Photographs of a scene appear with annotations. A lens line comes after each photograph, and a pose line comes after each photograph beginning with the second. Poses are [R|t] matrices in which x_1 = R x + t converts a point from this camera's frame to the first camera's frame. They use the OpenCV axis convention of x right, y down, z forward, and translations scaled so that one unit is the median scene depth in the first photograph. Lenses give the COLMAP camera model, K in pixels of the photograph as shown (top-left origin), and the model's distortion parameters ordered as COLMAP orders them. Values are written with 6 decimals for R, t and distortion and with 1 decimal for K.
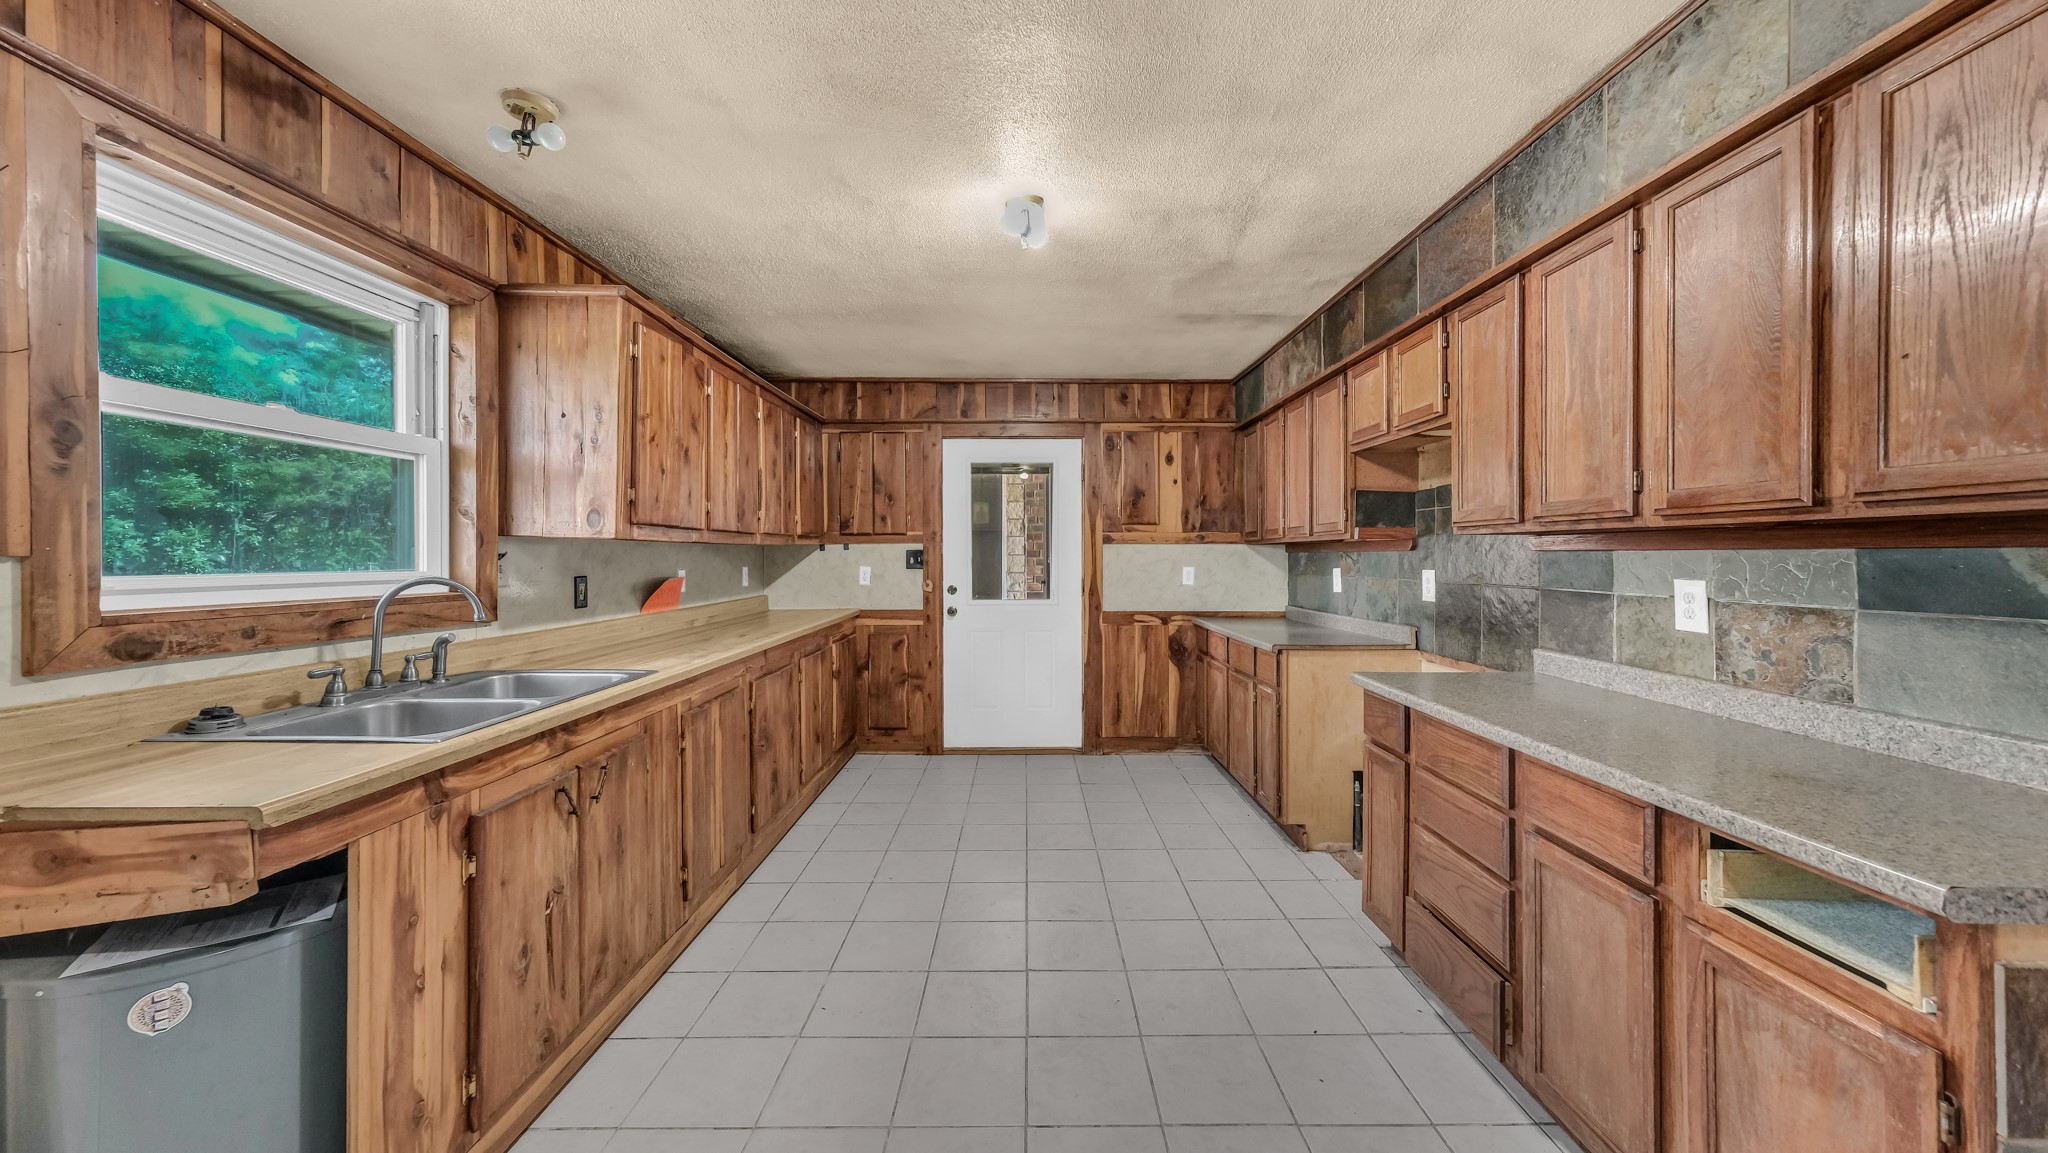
lens RADIAL K [[709.1, 0, 1022.5], [0, 709.1, 562.7], [0, 0, 1]] dist [0.000217, 0.004586]
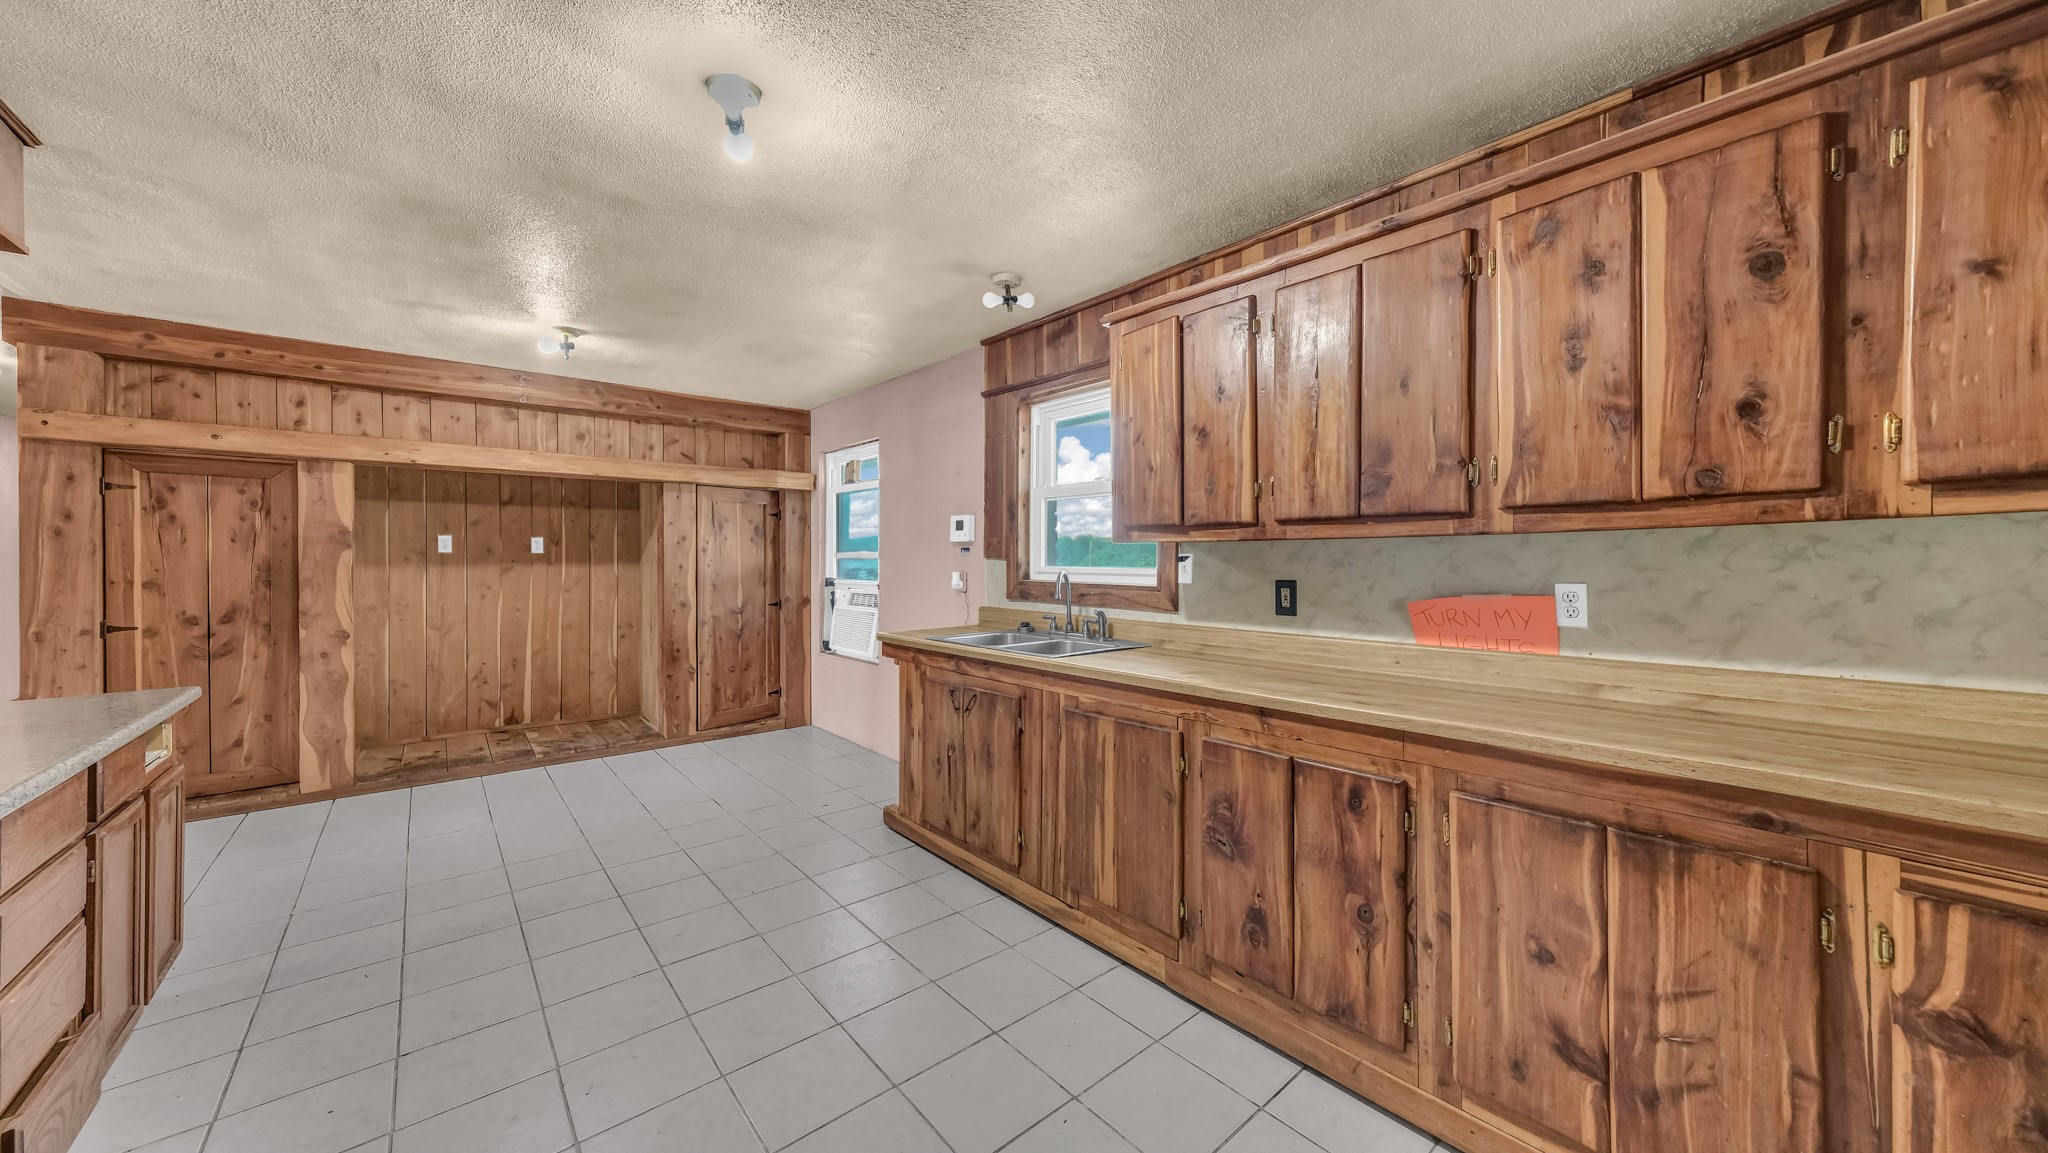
lens RADIAL K [[709.1, 0, 1022.5], [0, 709.1, 562.7], [0, 0, 1]] dist [0.000217, 0.004586]
pose [[-0.754666, 0.006054, -0.656082, 0.222445], [-0.003394, 0.999908, 0.013130, -0.013239], [0.656101, 0.012135, -0.754576, 1.456693]]
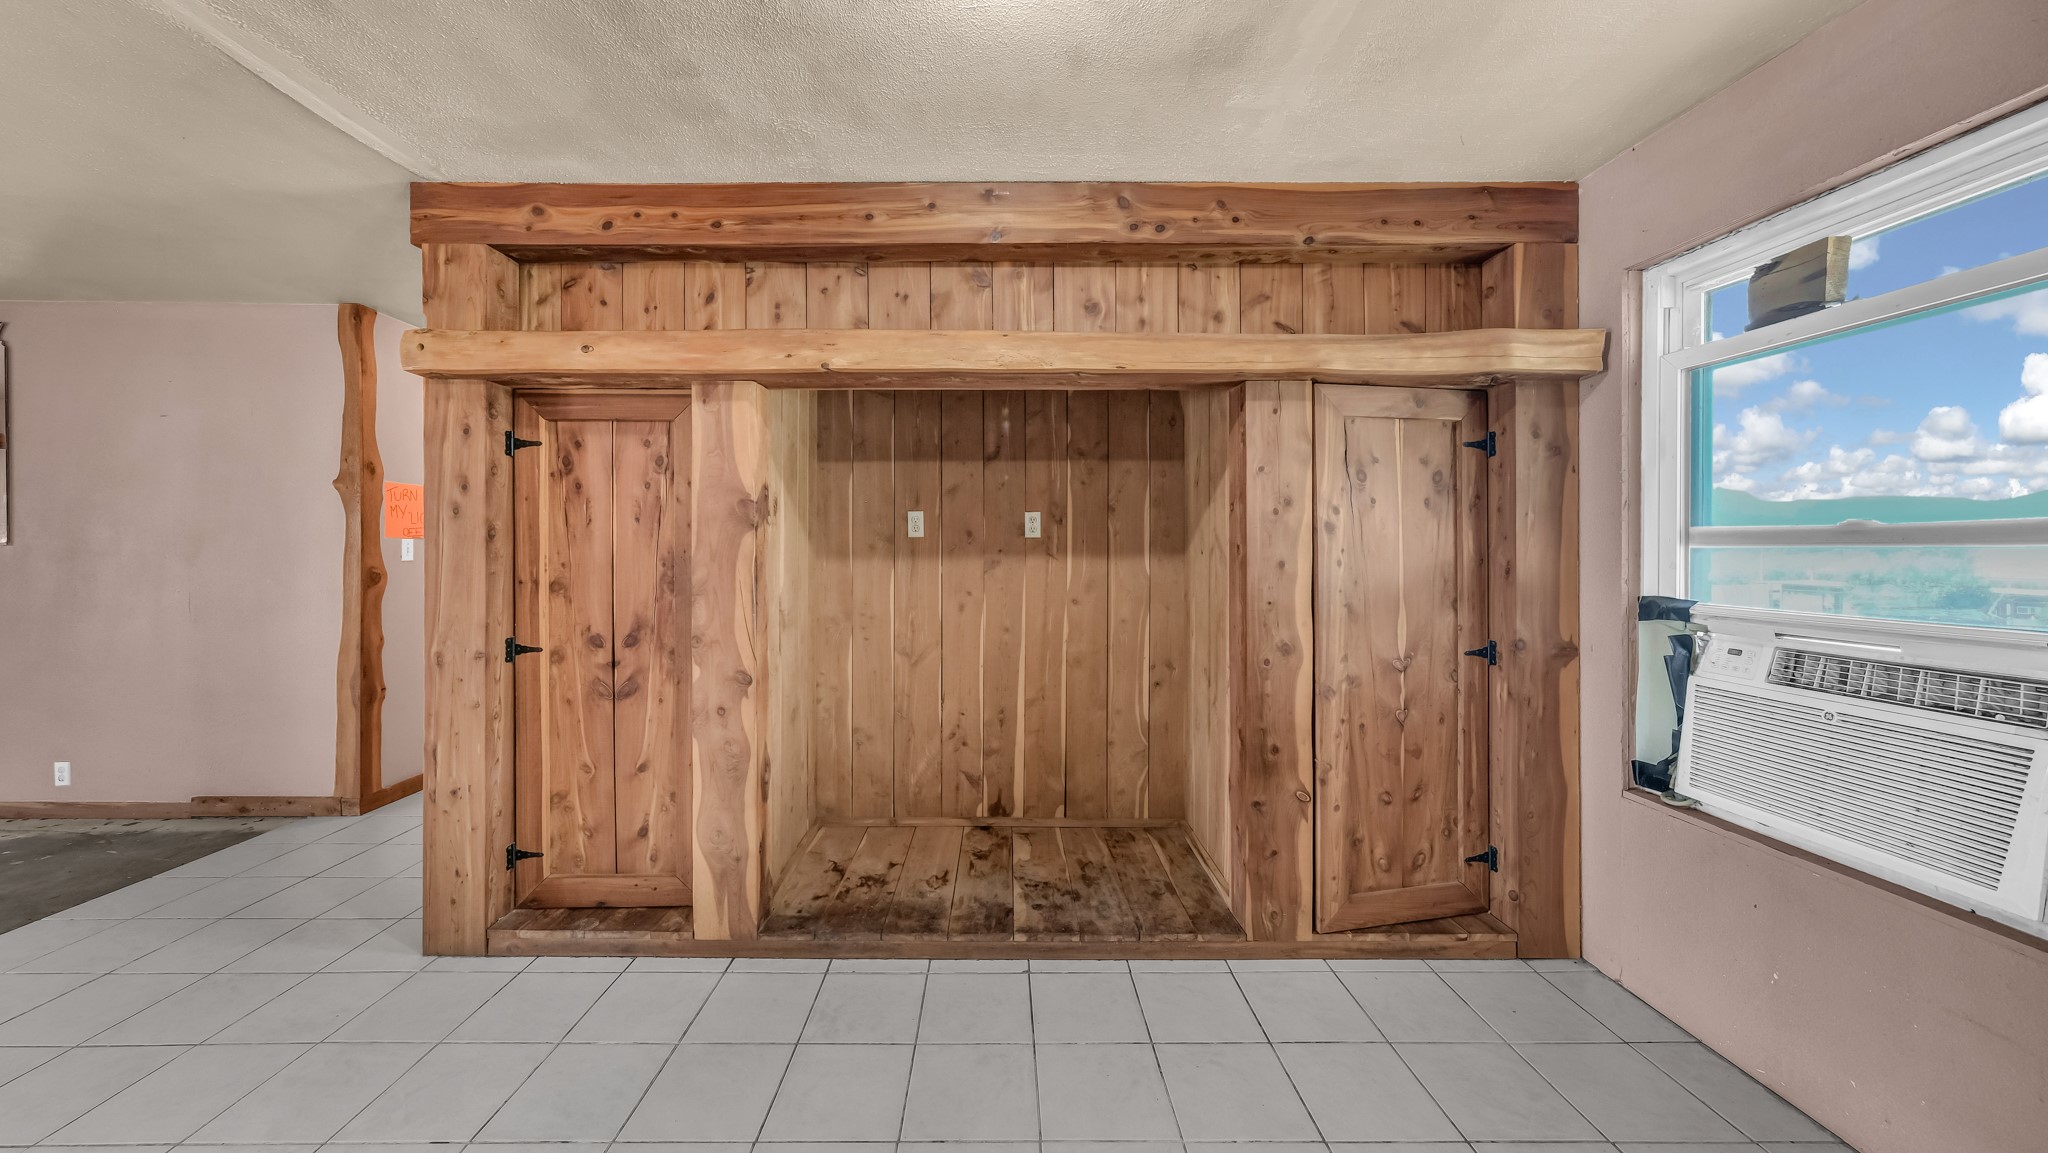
lens RADIAL K [[694.4, 0, 1011.4], [0, 694.4, 544.3], [0, 0, 1]] dist [0.001325, 0.000077]
pose [[-0.999564, 0.003519, -0.029320, 0.032356], [0.003369, 0.999981, 0.005157, -0.005119], [0.029338, 0.005056, -0.999557, 0.342763]]
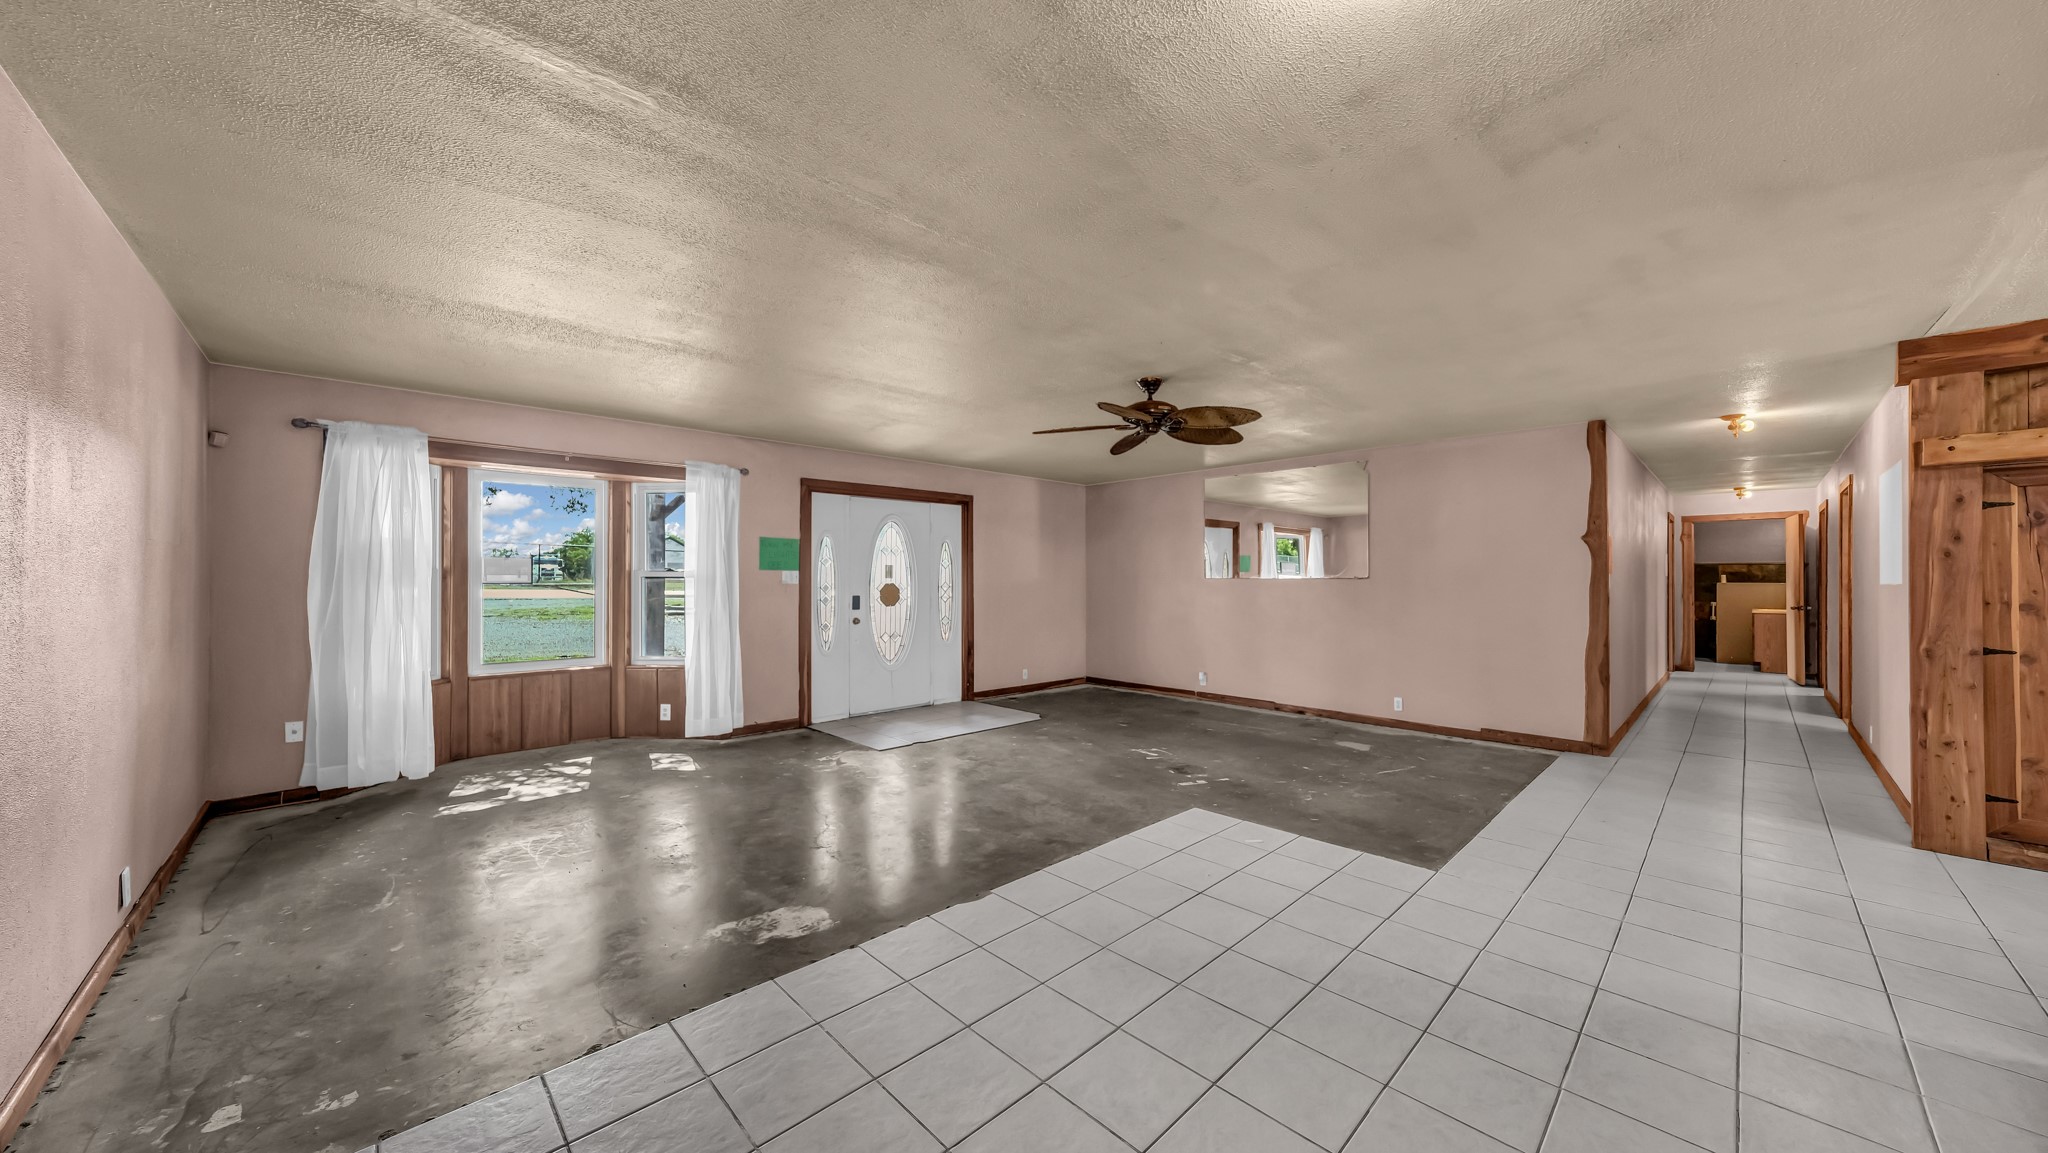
lens RADIAL K [[695.8, 0, 1024.0], [0, 695.8, 576.5], [0, 0, 1]] dist [0.005826, 0.000188]
pose [[-0.700006, 0.009762, 0.714070, 0.883111], [0.011248, 0.999933, -0.002643, -0.018216], [-0.714048, 0.006182, -0.700069, 1.479009]]
